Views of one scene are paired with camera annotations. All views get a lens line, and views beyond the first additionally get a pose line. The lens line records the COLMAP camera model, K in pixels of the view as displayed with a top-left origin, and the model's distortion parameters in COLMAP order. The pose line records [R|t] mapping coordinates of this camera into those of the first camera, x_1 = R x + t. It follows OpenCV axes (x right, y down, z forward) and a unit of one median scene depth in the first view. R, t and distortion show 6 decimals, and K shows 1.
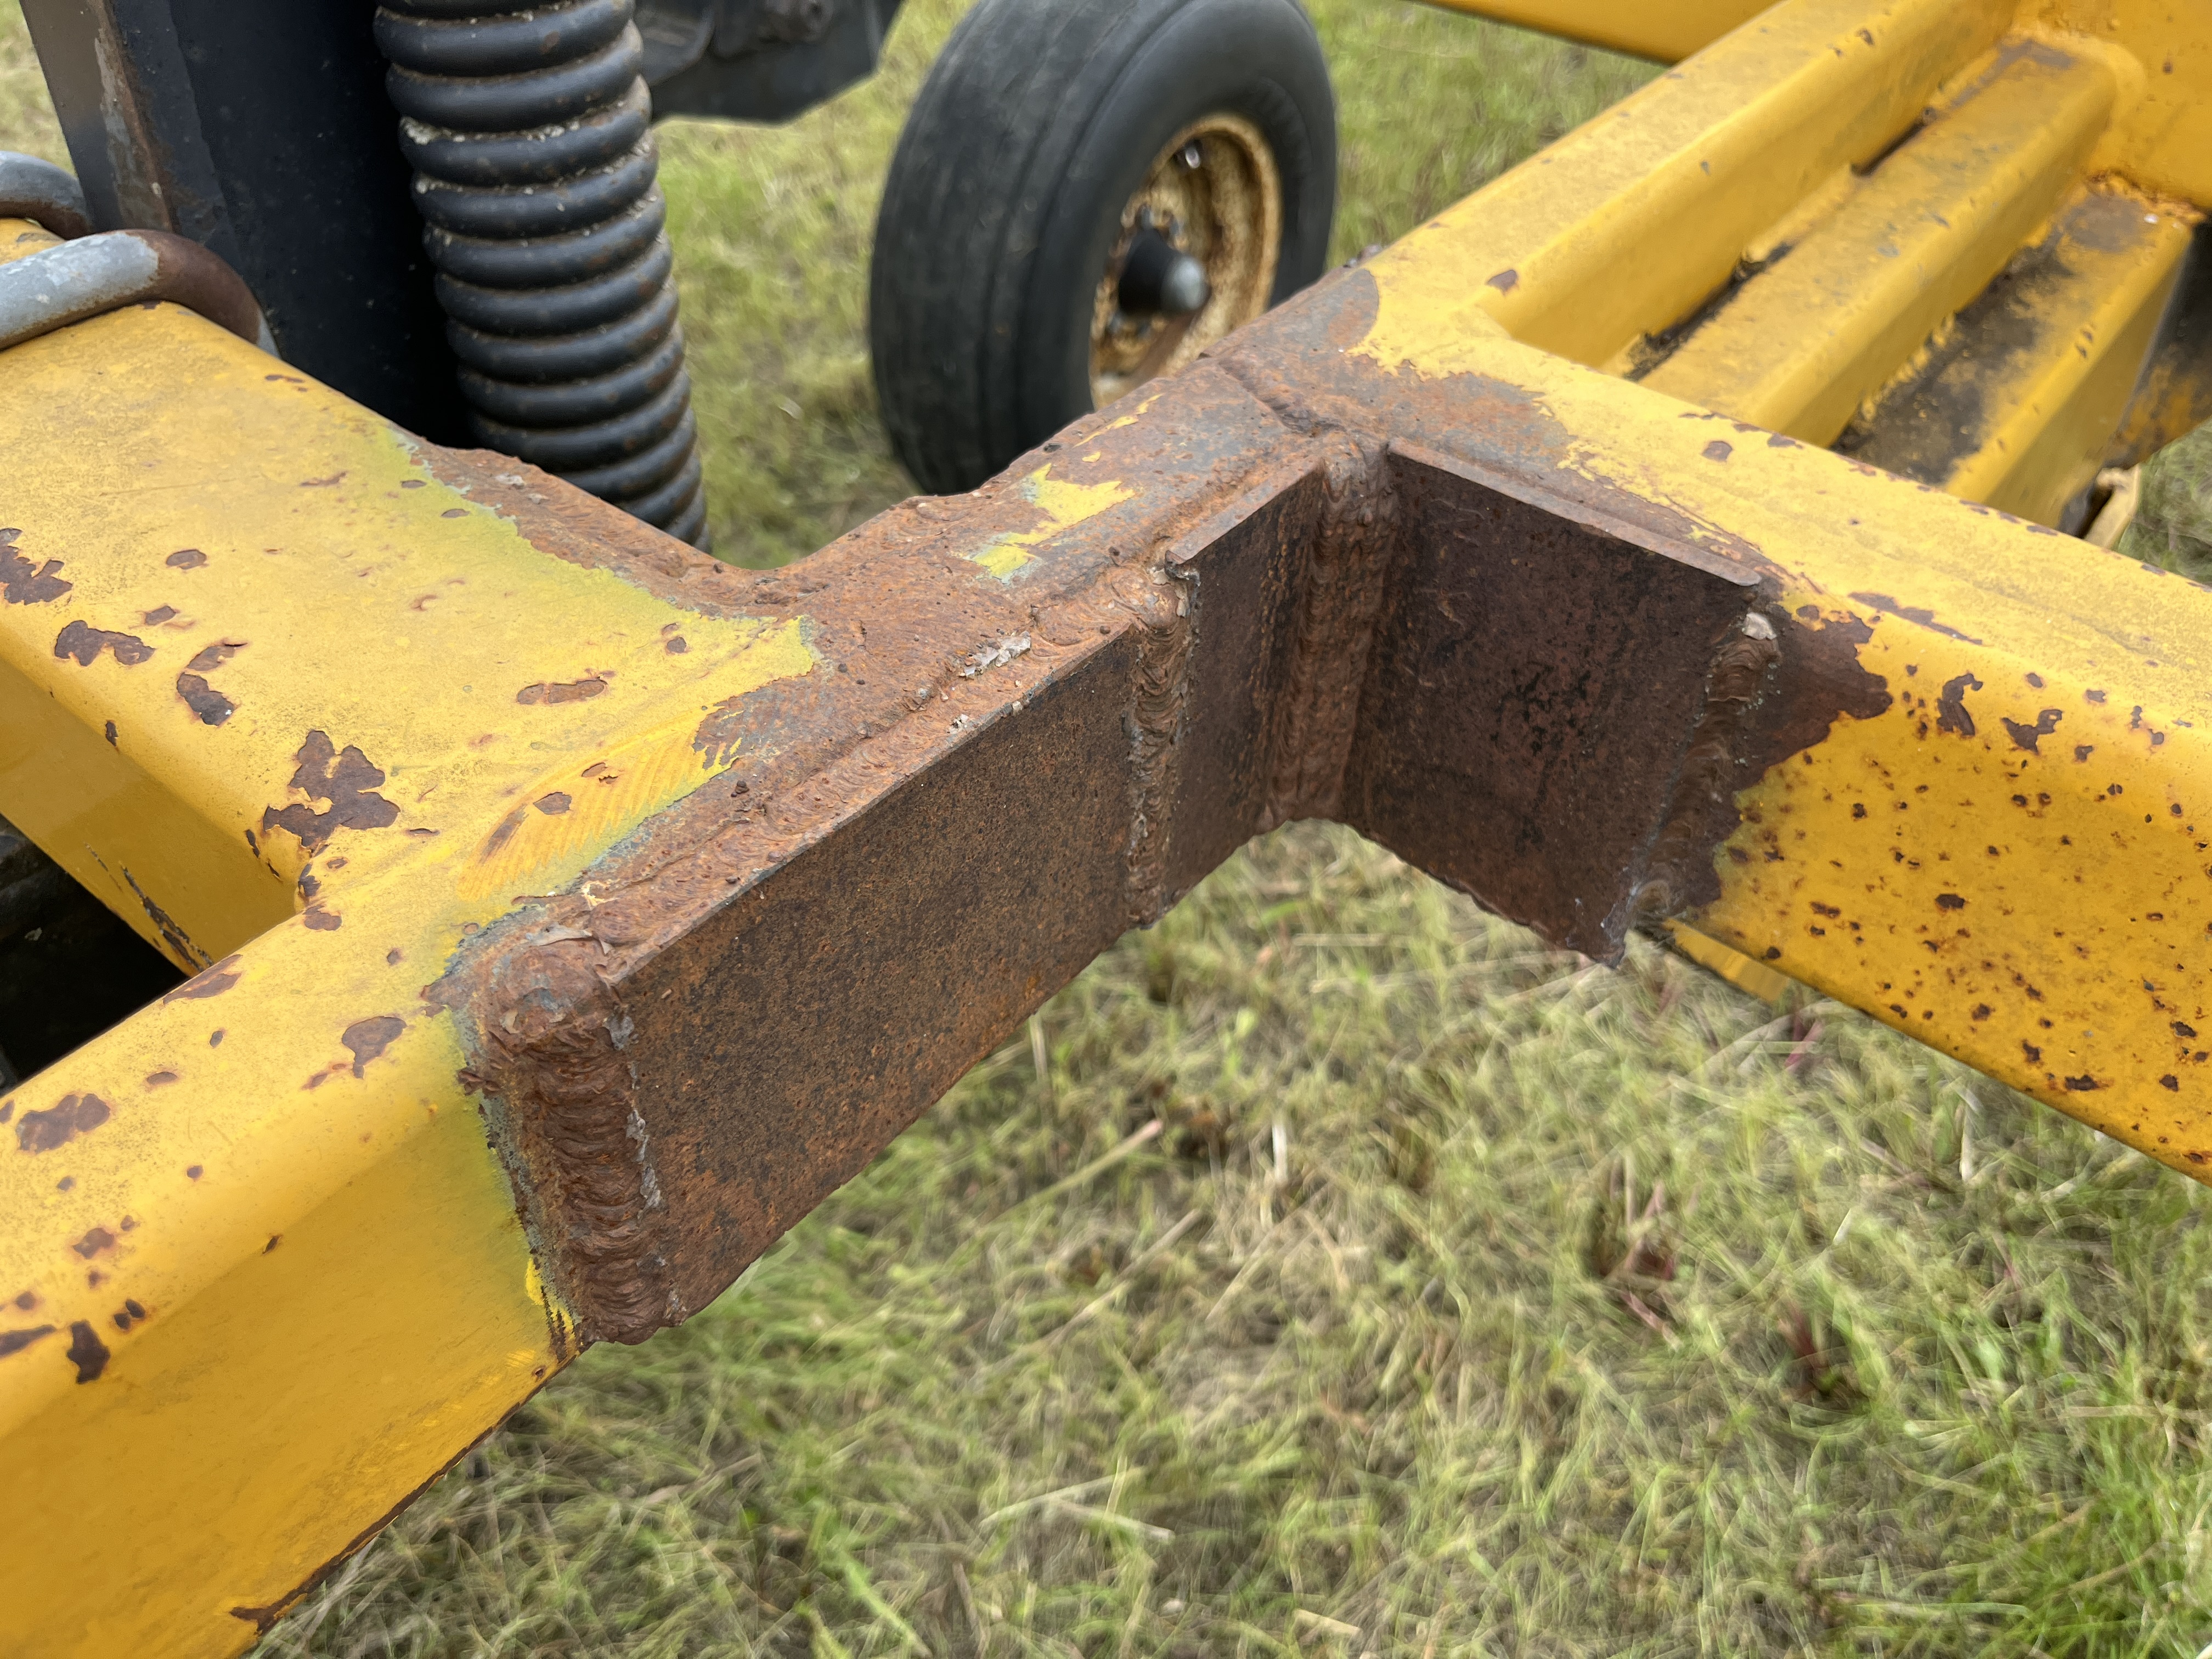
lens RADIAL K [[1702.0, 0, 1101.4], [0, 1702.0, 830.9], [0, 0, 1]] dist [0.047088, -0.068171]
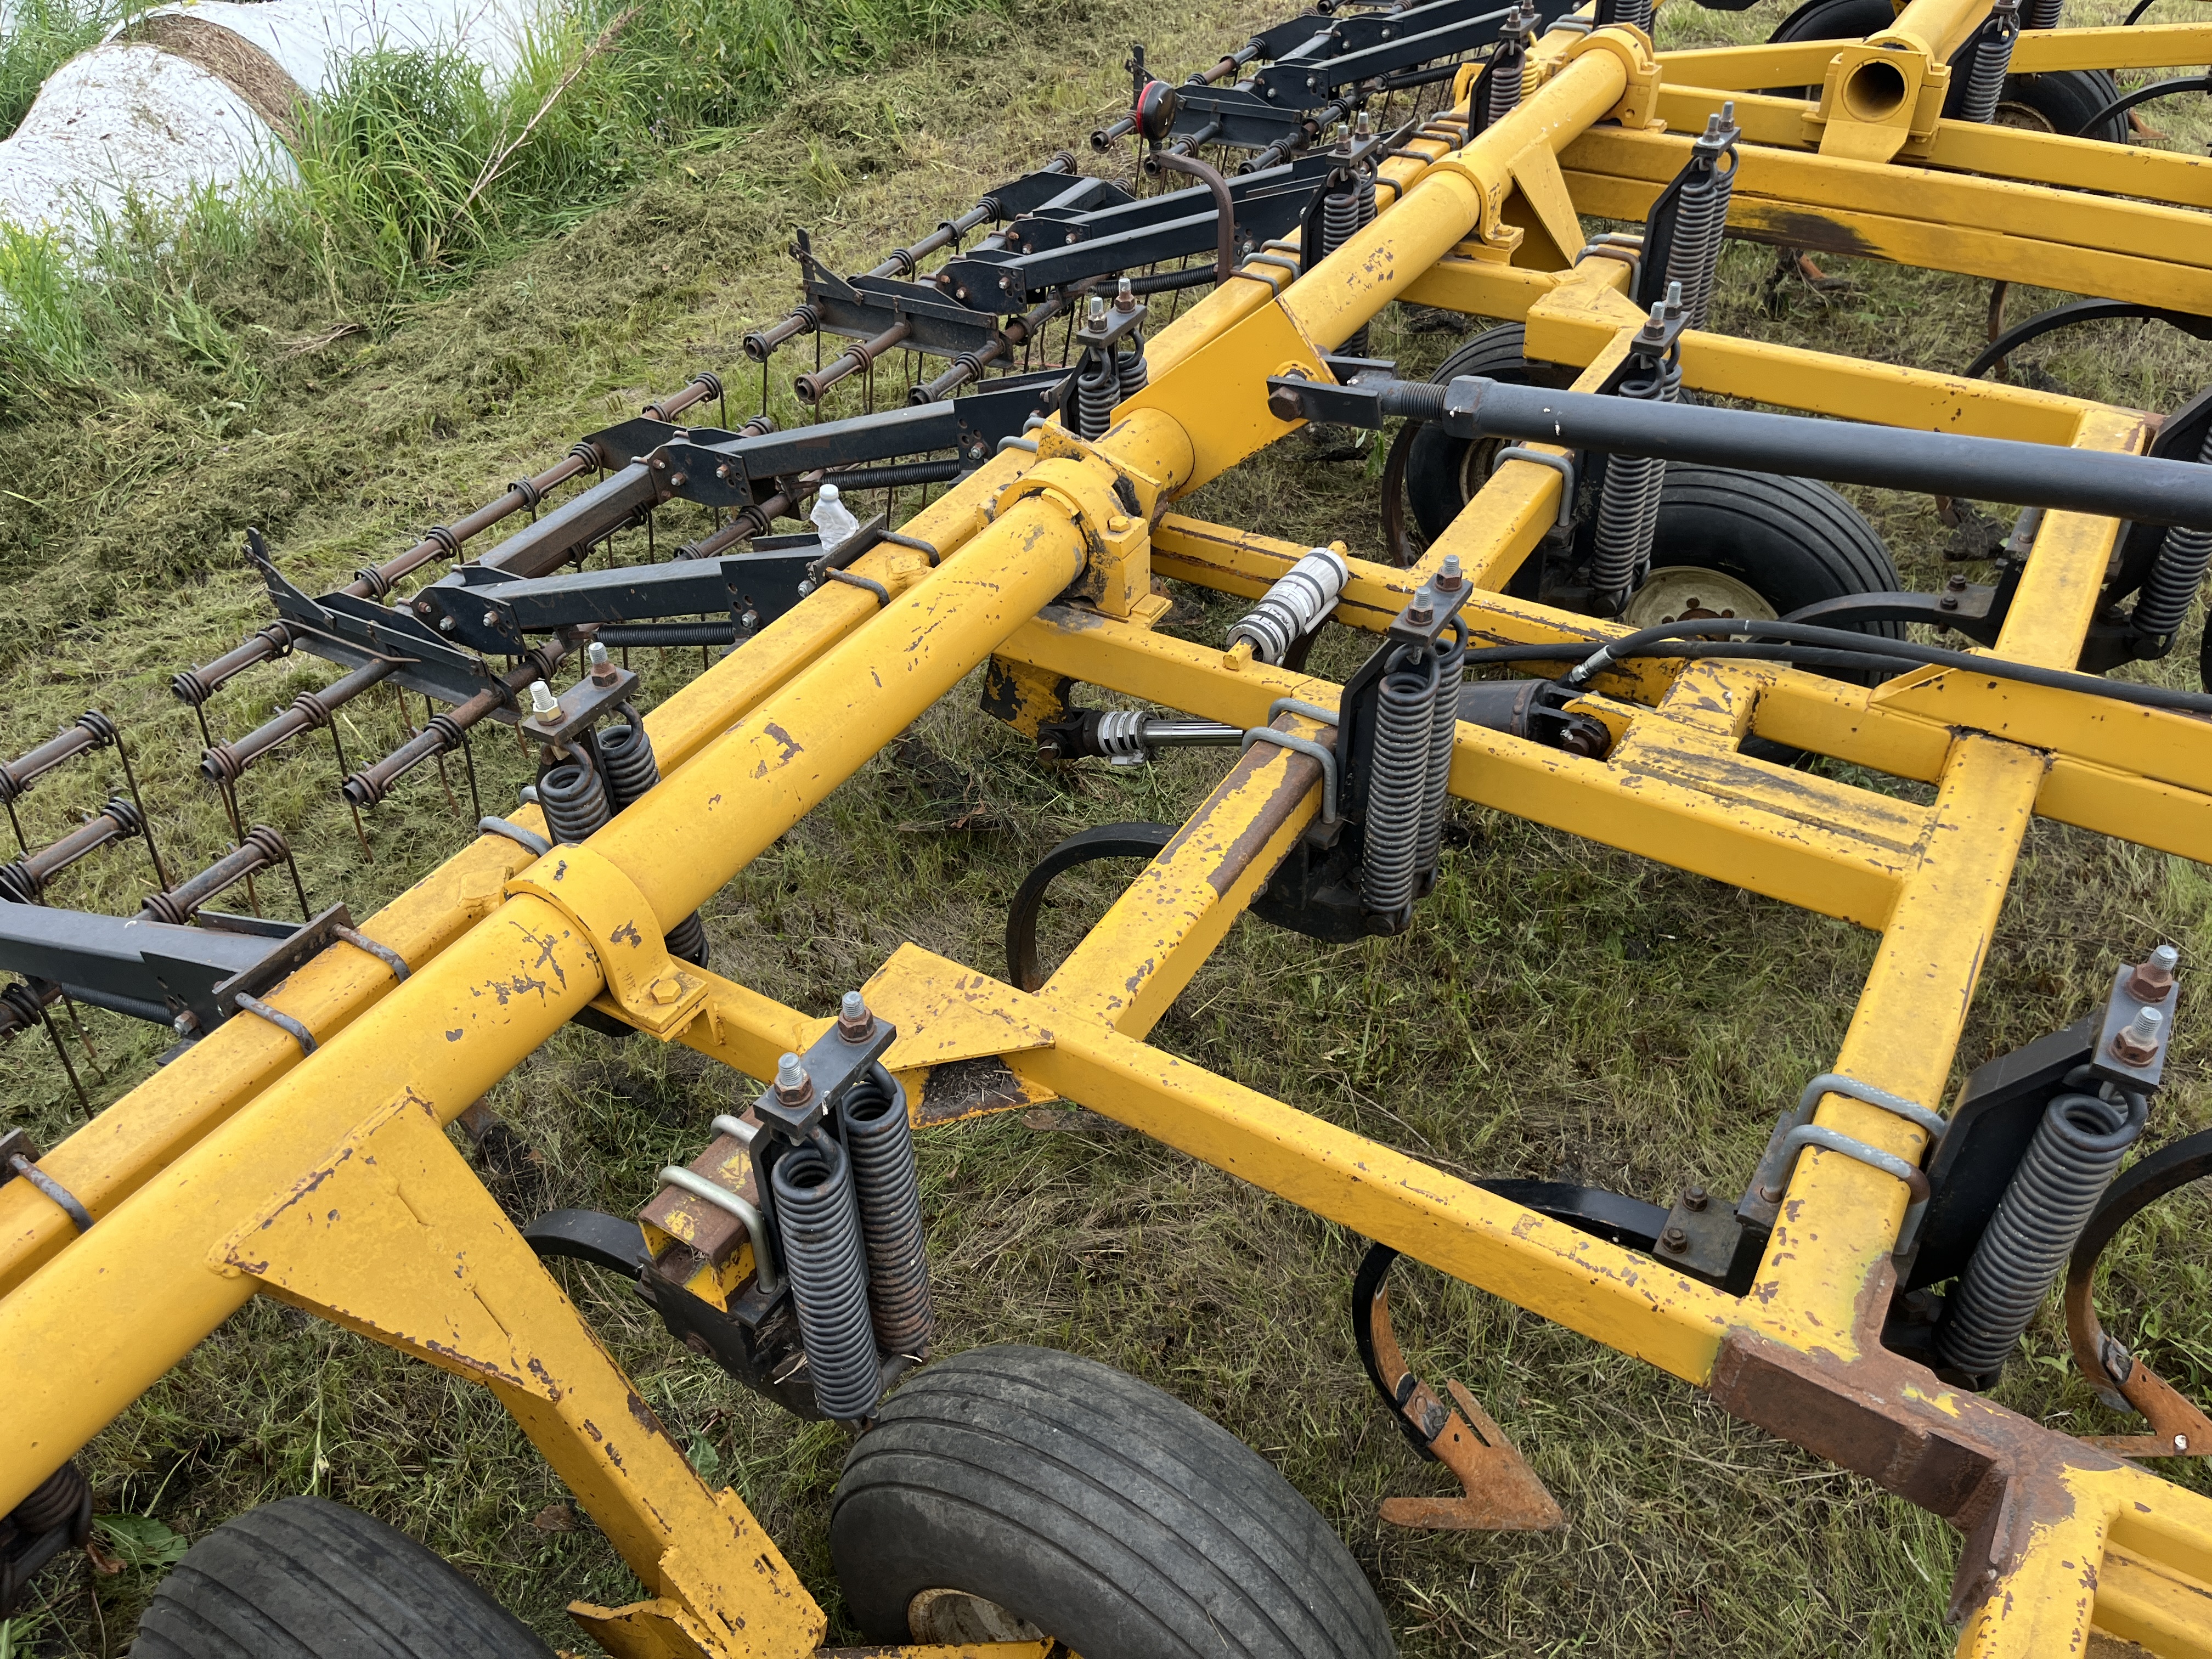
lens RADIAL K [[1702.0, 0, 1104.9], [0, 1702.0, 828.8], [0, 0, 1]] dist [0.047088, -0.068171]
pose [[0.119954, 0.614422, -0.779806, 2.194975], [-0.645395, 0.645112, 0.409017, -1.539363], [0.754371, 0.454220, 0.473929, -3.175684]]
